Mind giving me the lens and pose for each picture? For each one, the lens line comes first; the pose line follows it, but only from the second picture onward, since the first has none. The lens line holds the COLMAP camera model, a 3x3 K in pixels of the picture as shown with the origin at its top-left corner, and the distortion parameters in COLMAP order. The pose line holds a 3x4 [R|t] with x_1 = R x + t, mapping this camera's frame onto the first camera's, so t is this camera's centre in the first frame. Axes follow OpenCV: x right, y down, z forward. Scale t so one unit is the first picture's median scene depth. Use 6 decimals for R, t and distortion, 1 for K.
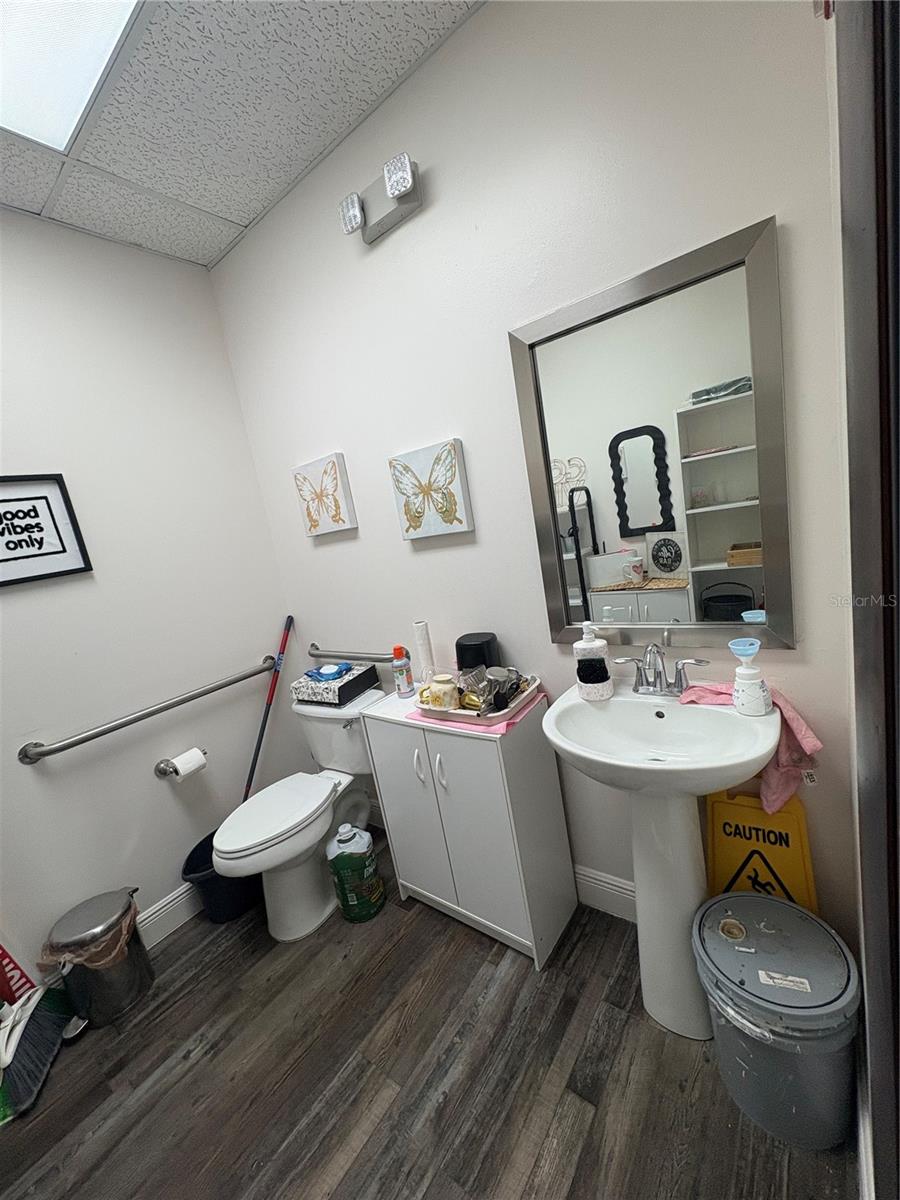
lens RADIAL K [[478.5, 0, 454.9], [0, 478.5, 599.7], [0, 0, 1]] dist [0.000014, -0.000488]
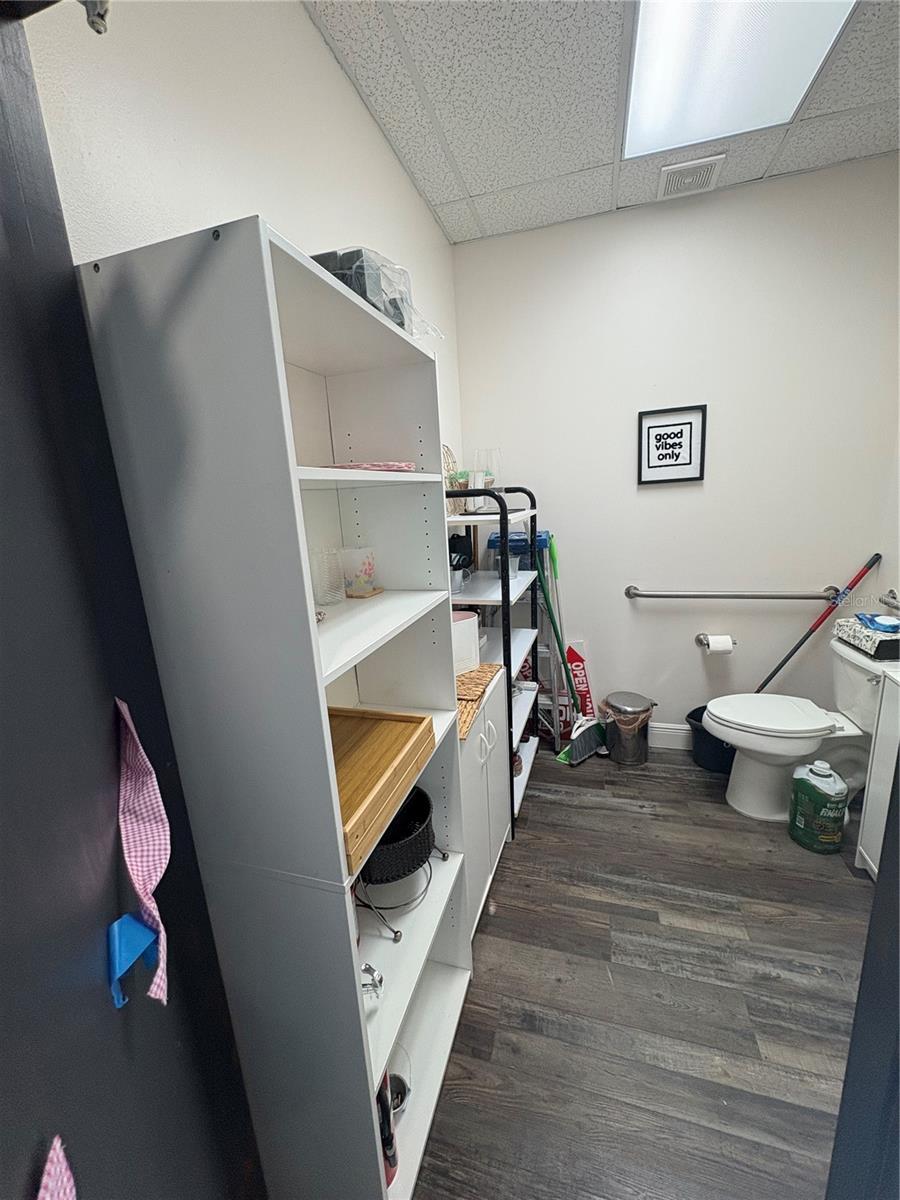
lens RADIAL K [[478.5, 0, 454.5], [0, 478.5, 591.7], [0, 0, 1]] dist [0.000014, -0.000488]
pose [[0.362871, 0.340198, -0.867520, 0.264152], [-0.166637, 0.939659, 0.298785, -0.053482], [0.916819, 0.036140, 0.397664, -0.162795]]
